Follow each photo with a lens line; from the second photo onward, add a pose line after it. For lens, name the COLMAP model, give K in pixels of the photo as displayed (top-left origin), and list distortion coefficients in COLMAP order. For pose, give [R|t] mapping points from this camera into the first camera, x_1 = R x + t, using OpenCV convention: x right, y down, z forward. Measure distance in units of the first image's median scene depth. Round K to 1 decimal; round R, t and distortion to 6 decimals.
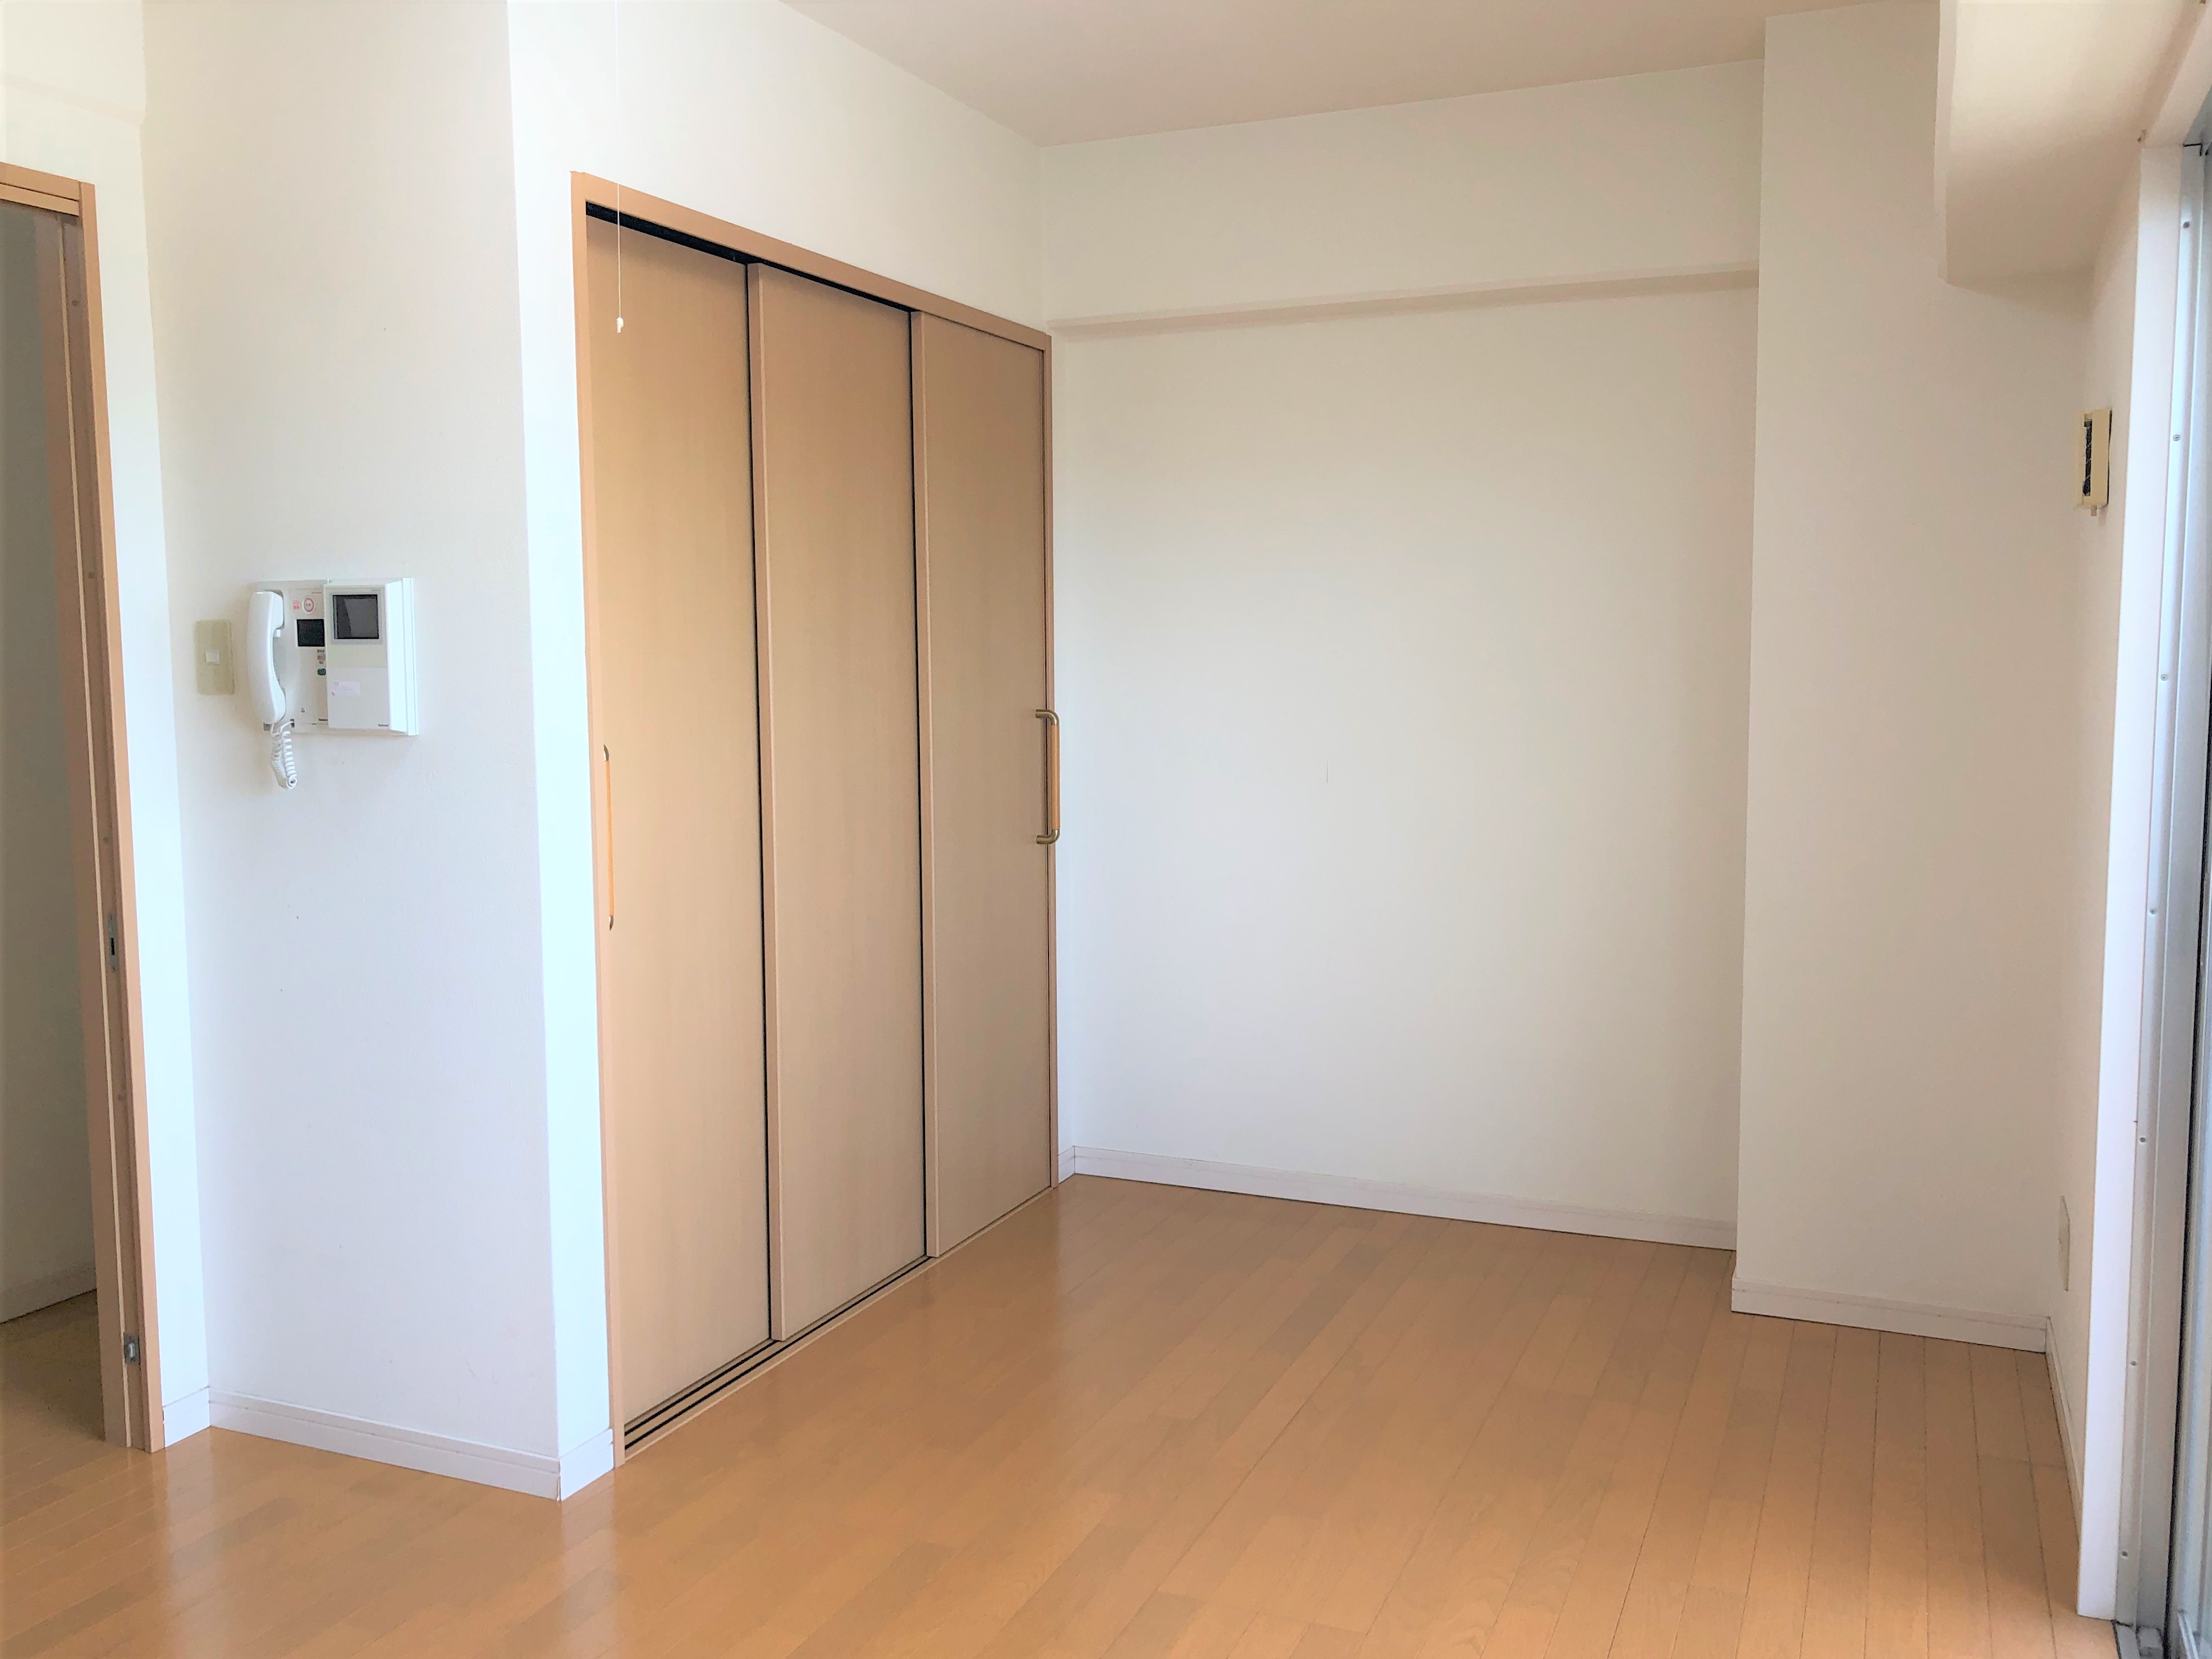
lens RADIAL K [[1827.3, 0, 1114.2], [0, 1827.3, 819.5], [0, 0, 1]] dist [0.006087, 0.005144]
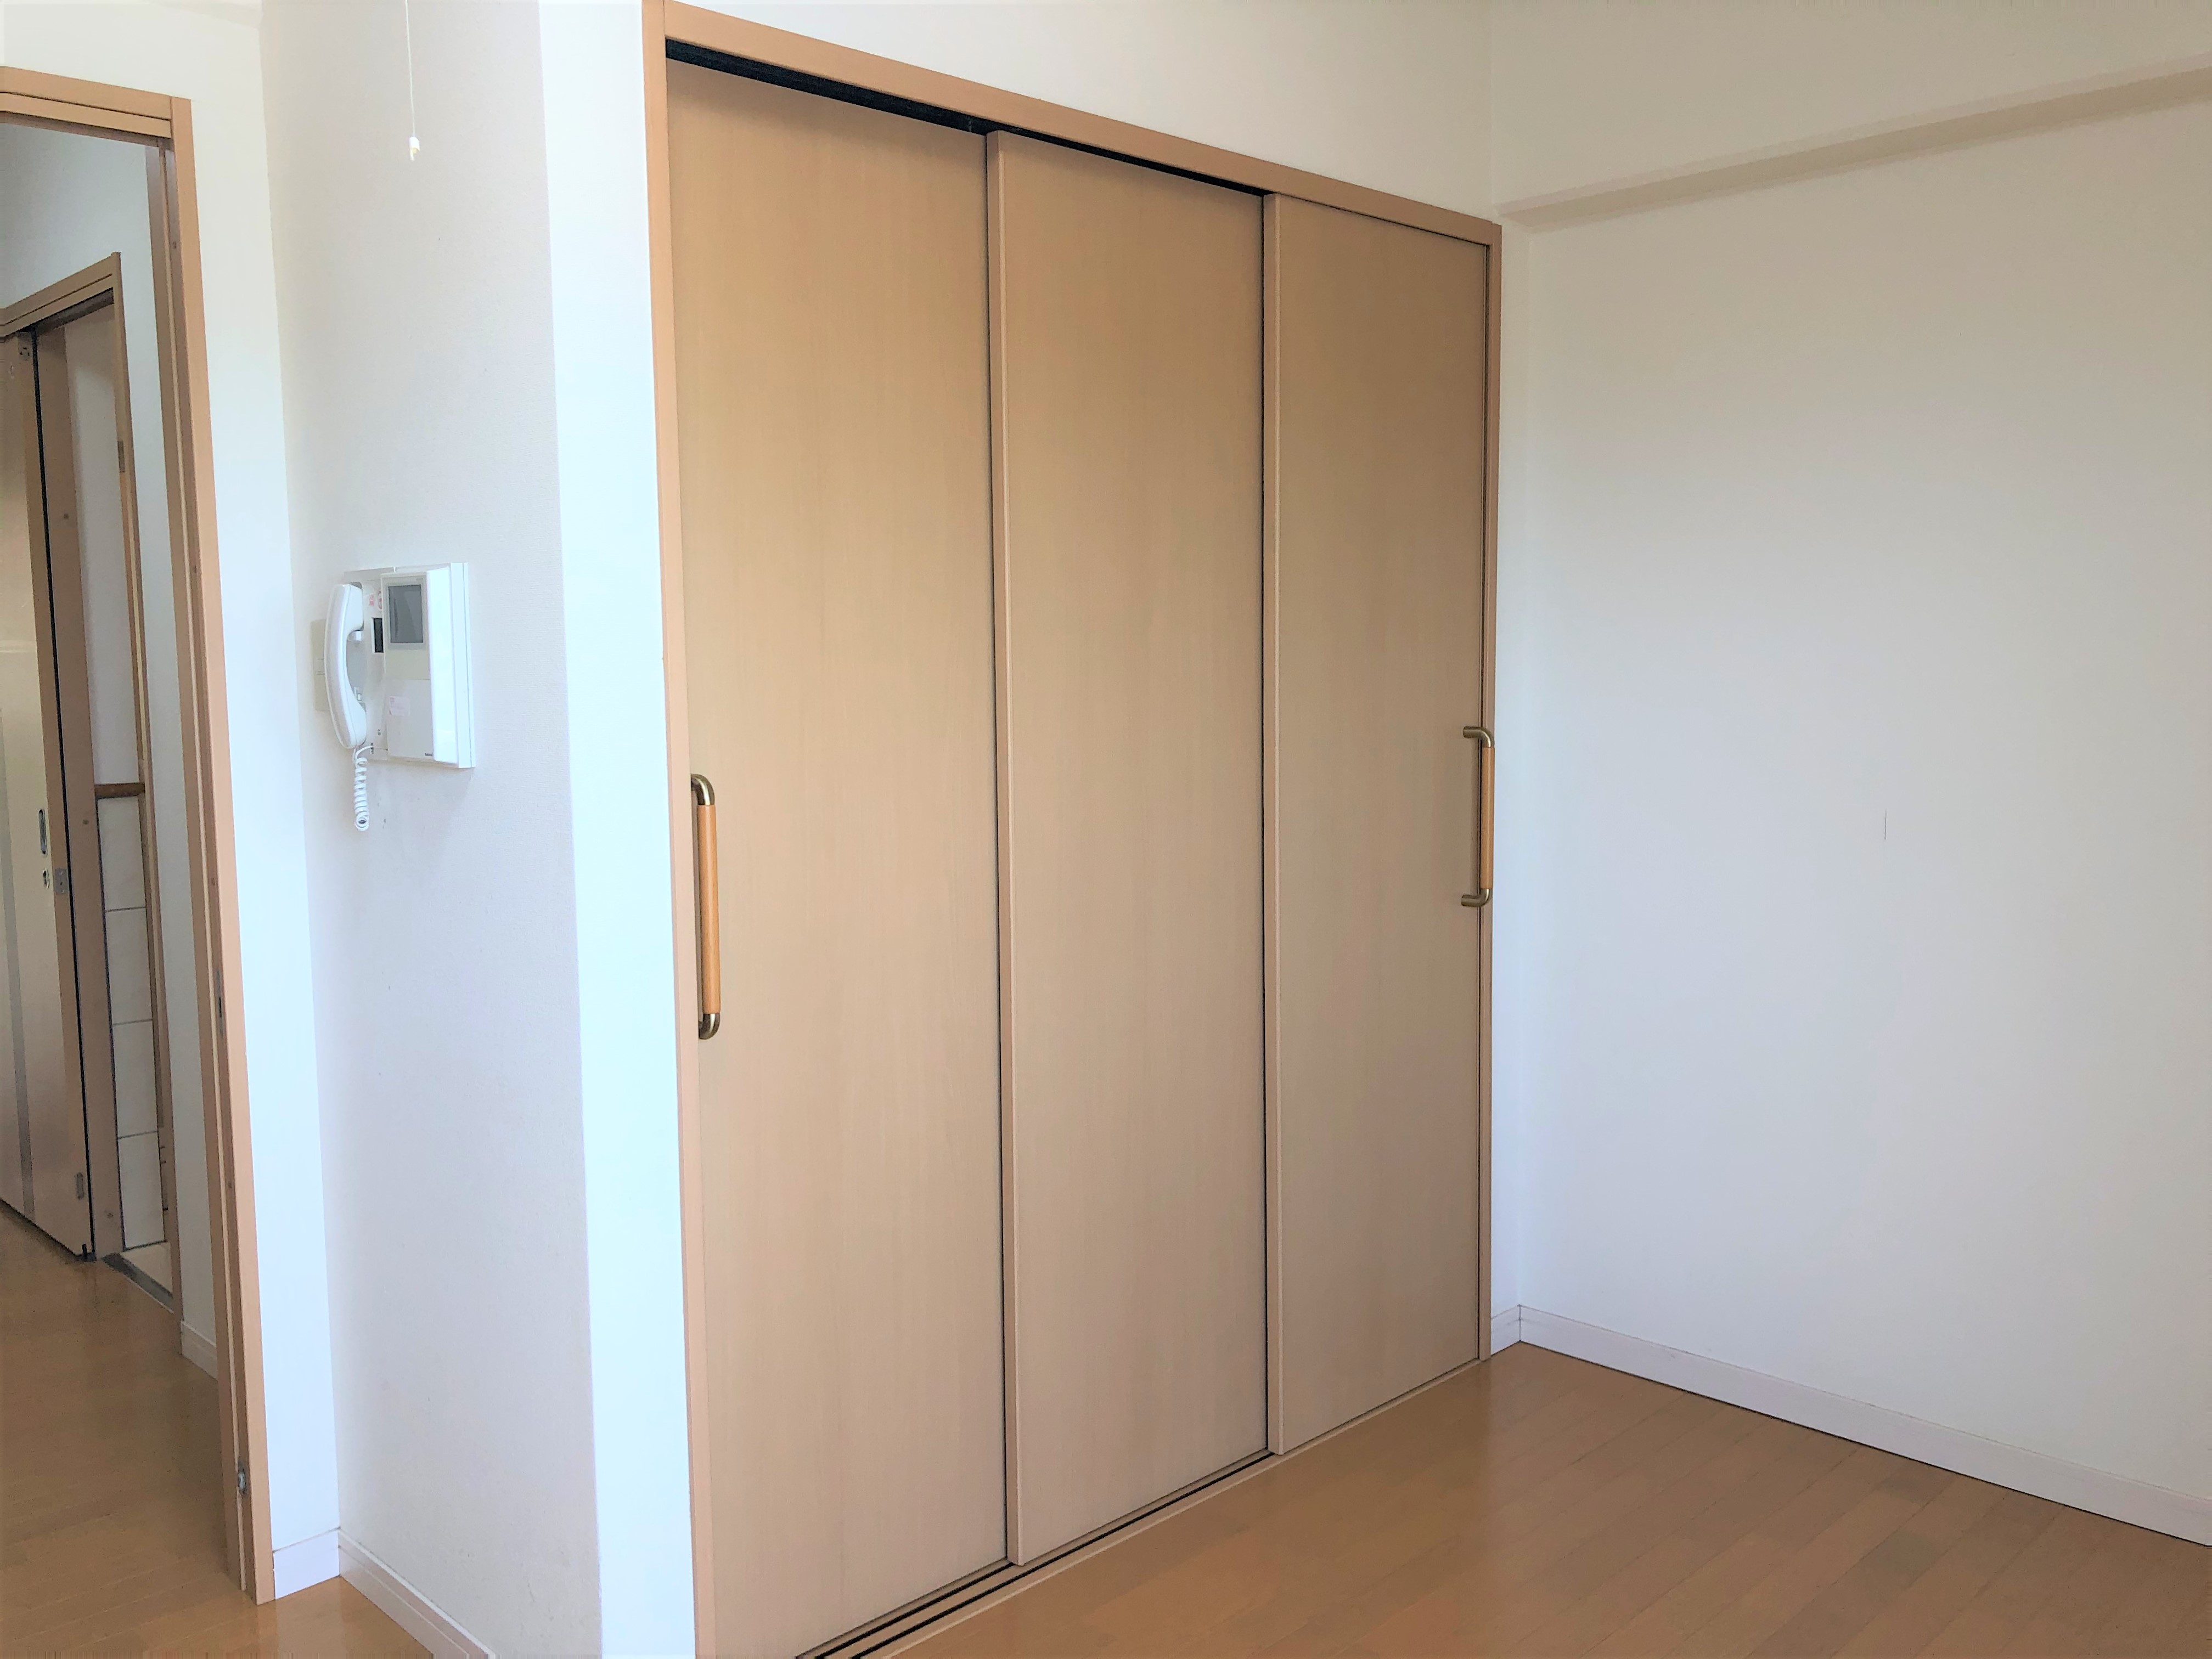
lens RADIAL K [[1826.8, 0, 1114.2], [0, 1826.8, 819.5], [0, 0, 1]] dist [0.006087, 0.005144]
pose [[0.929330, 0.029712, -0.368053, 0.128975], [-0.028224, 0.999557, 0.009427, -0.032721], [0.368170, 0.001627, 0.929757, 0.323807]]
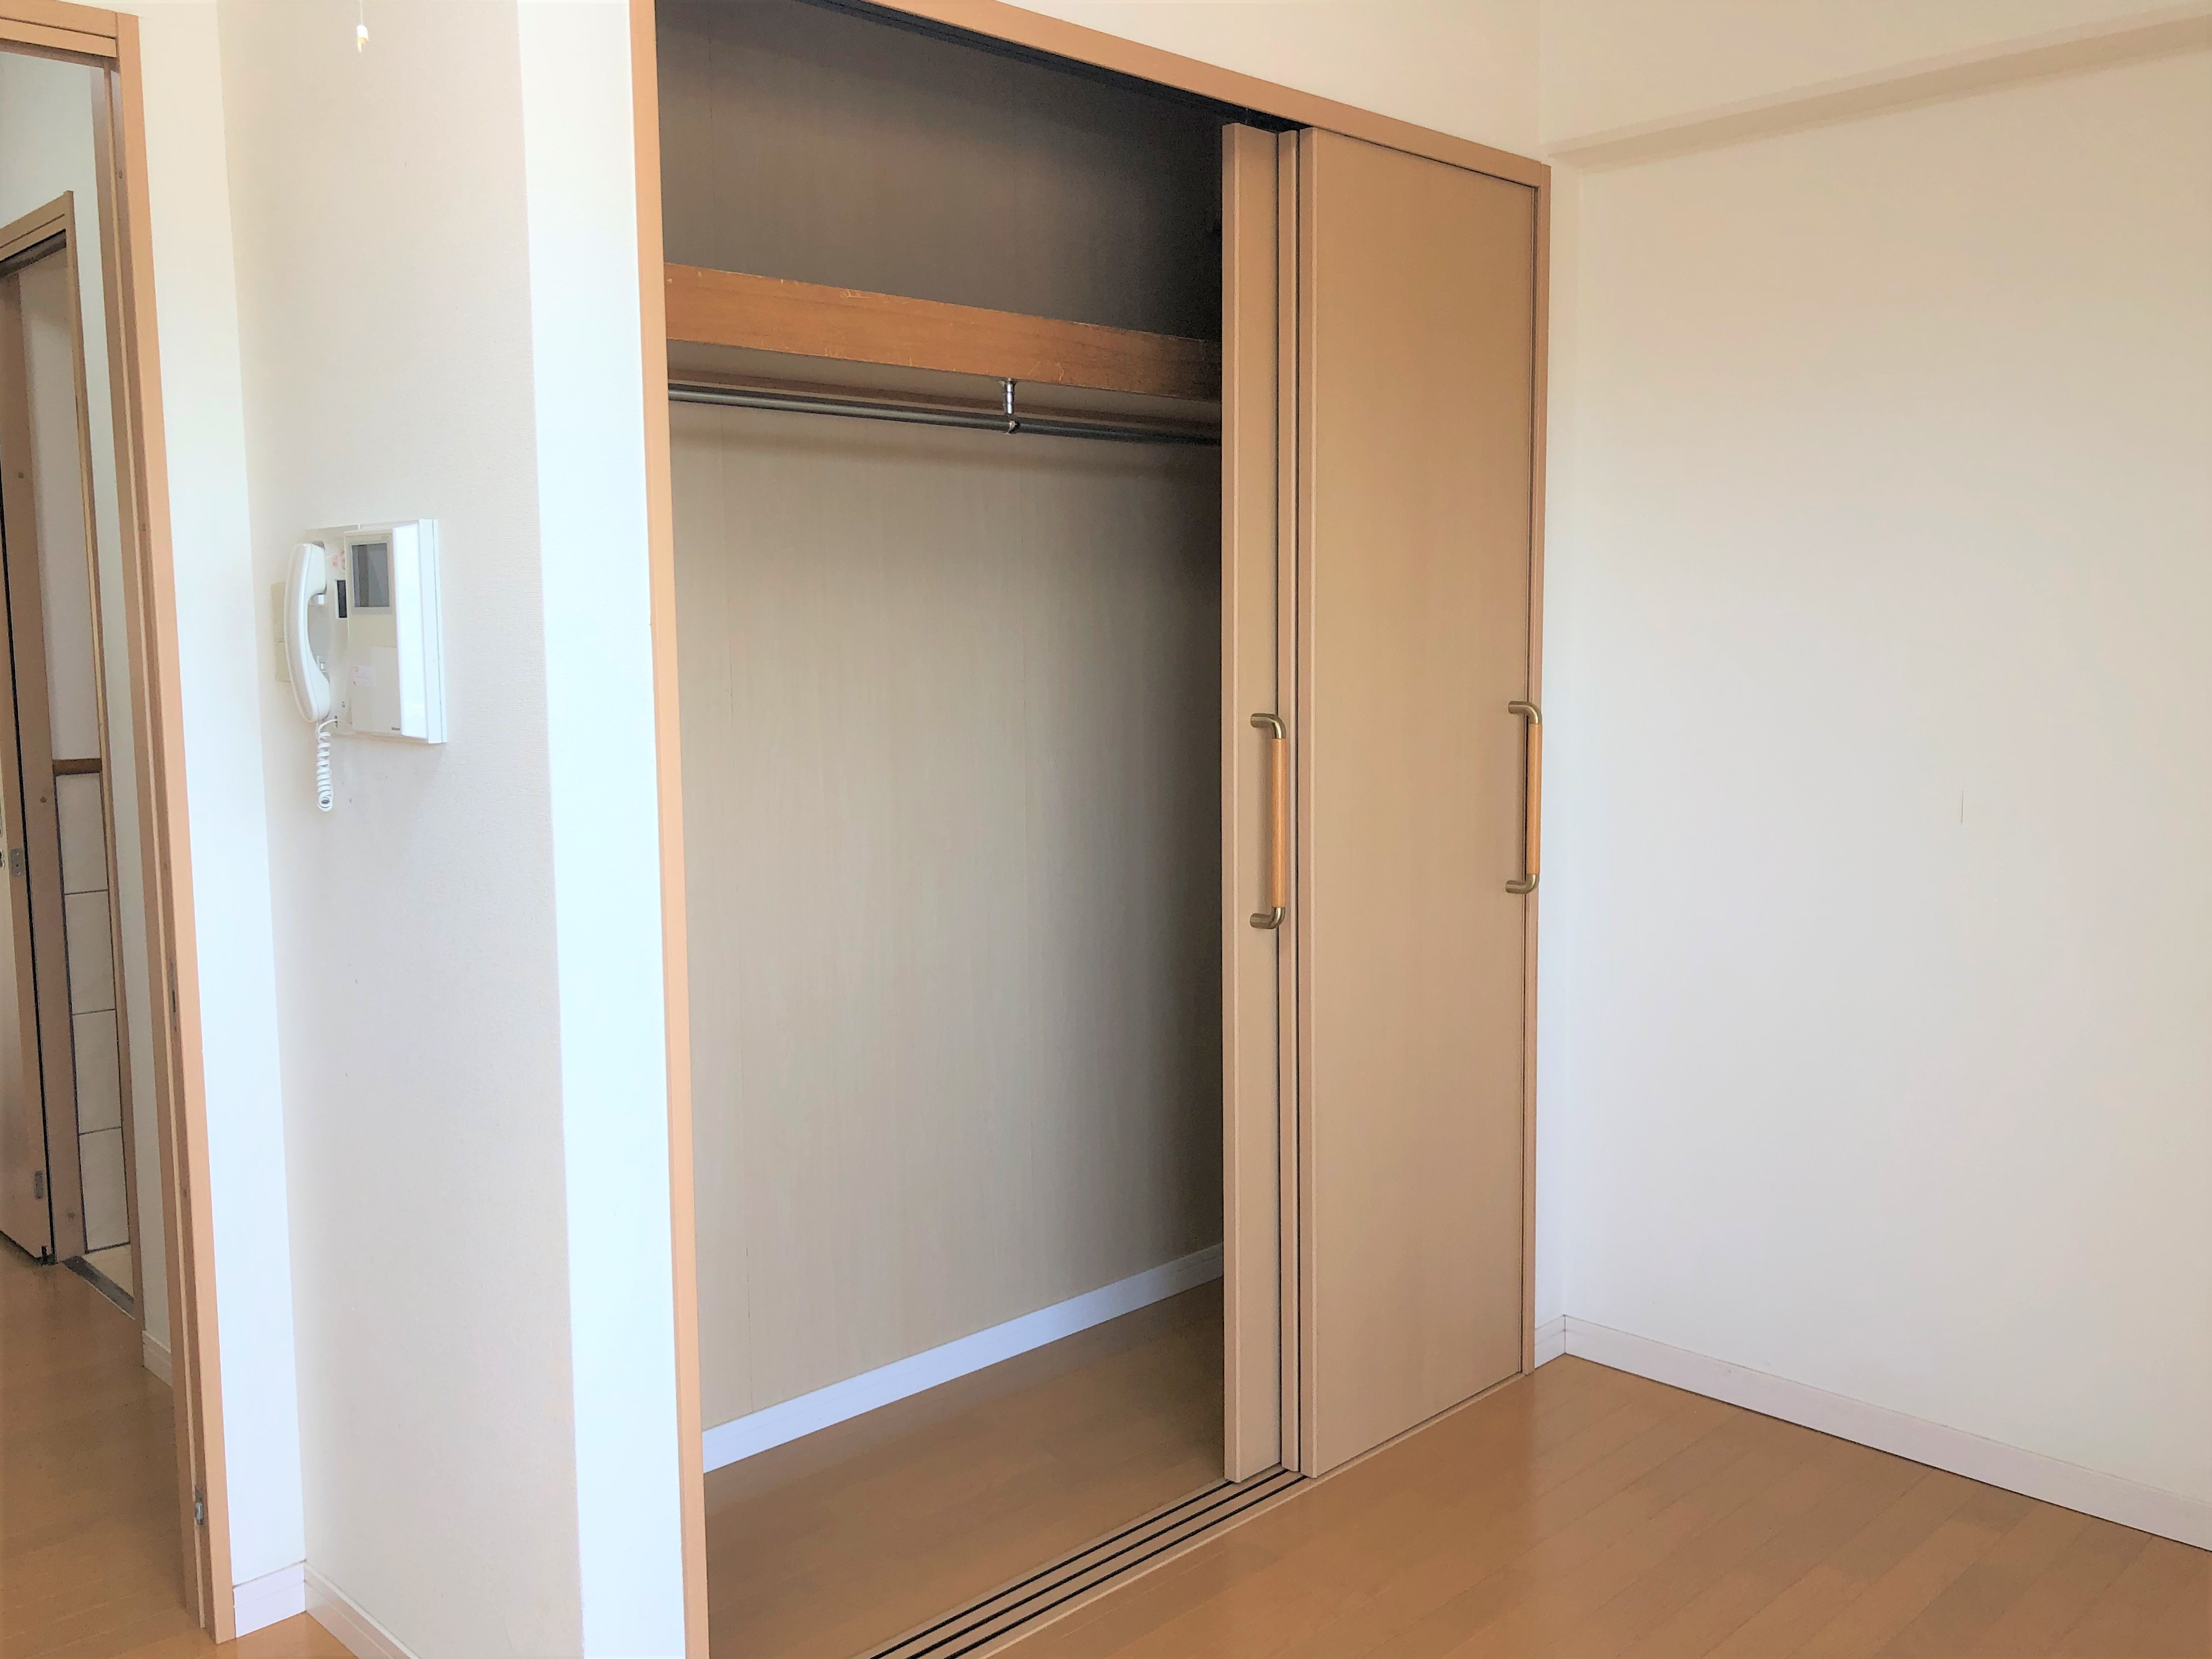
lens RADIAL K [[1884.0, 0, 1142.3], [0, 1884.0, 810.4], [0, 0, 1]] dist [0.002769, 0.000525]
pose [[0.932620, 0.033576, -0.359295, 0.111753], [-0.029860, 0.999428, 0.015887, -0.033222], [0.359622, -0.004088, 0.933089, 0.351858]]
